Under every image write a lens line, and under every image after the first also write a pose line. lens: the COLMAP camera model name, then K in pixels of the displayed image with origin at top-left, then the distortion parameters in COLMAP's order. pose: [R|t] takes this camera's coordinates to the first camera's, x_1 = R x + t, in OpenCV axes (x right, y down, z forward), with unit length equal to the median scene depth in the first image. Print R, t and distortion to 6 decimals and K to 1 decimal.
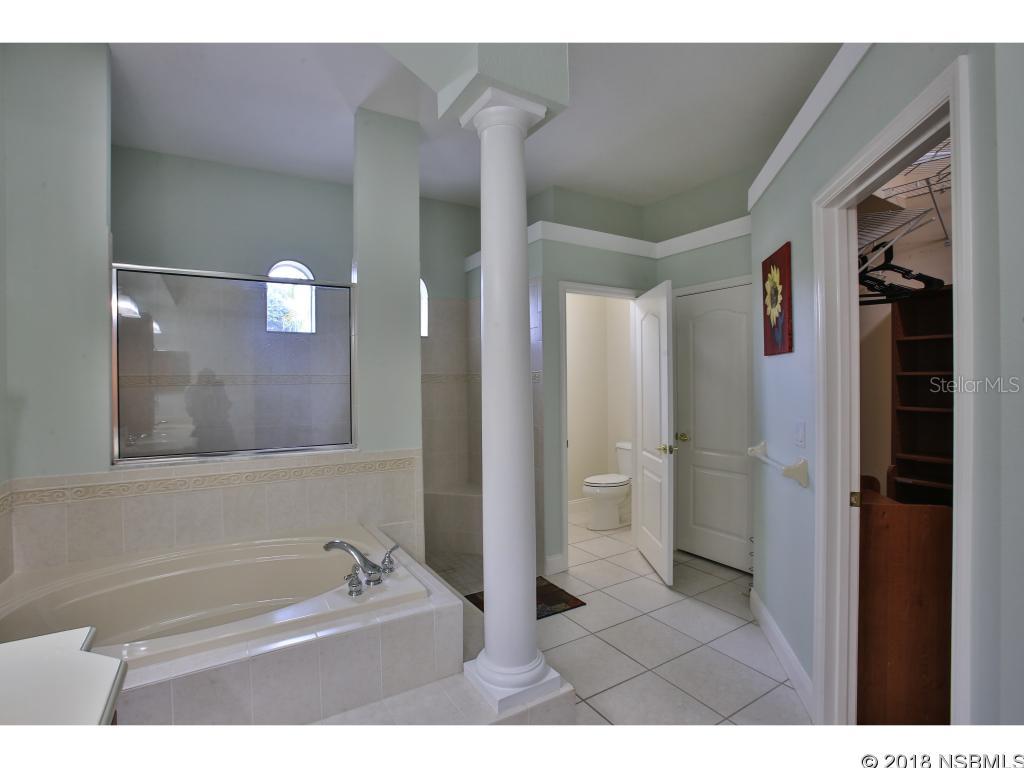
lens RADIAL K [[498.1, 0, 502.7], [0, 498.1, 382.4], [0, 0, 1]] dist [-0.076382, 0.033177]
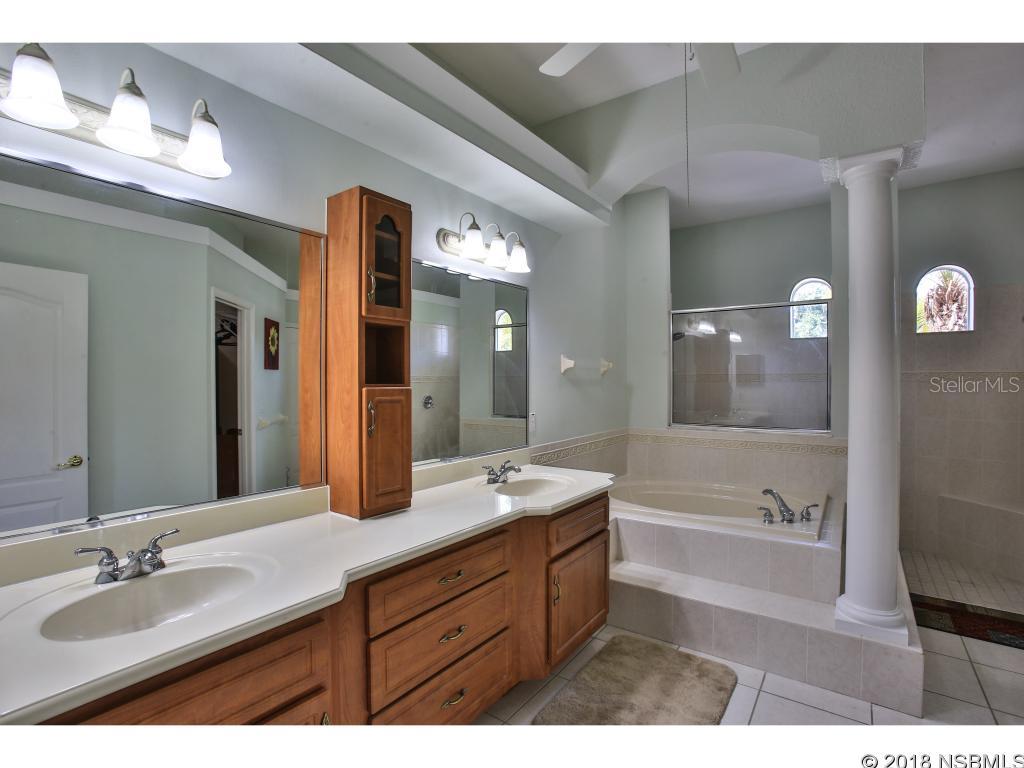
lens RADIAL K [[498.1, 0, 502.7], [0, 498.1, 382.4], [0, 0, 1]] dist [-0.076382, 0.033177]
pose [[0.387419, 0.012399, -0.921821, 0.616108], [-0.002895, 0.999921, 0.012233, -0.008722], [0.921899, -0.002070, 0.387424, -0.264983]]
